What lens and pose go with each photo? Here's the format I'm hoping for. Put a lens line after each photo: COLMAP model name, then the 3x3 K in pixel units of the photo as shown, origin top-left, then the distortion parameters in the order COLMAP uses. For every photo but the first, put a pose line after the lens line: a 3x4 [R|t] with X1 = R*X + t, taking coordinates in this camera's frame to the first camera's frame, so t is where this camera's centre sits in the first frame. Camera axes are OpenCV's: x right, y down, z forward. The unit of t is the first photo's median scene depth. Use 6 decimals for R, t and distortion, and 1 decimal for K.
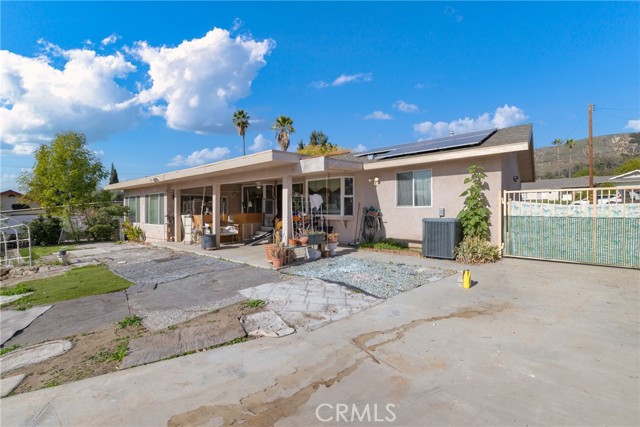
lens RADIAL K [[272.7, 0, 321.5], [0, 272.7, 210.8], [0, 0, 1]] dist [-0.001057, 0.000230]
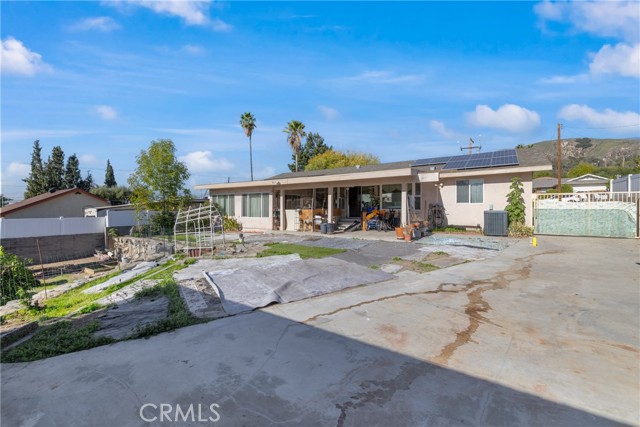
lens RADIAL K [[272.7, 0, 319.4], [0, 272.7, 210.0], [0, 0, 1]] dist [-0.001057, 0.000230]
pose [[0.995556, -0.001194, 0.094160, -0.594718], [0.000636, 0.999982, 0.005949, 0.010721], [-0.094165, -0.005863, 0.995539, -0.388668]]
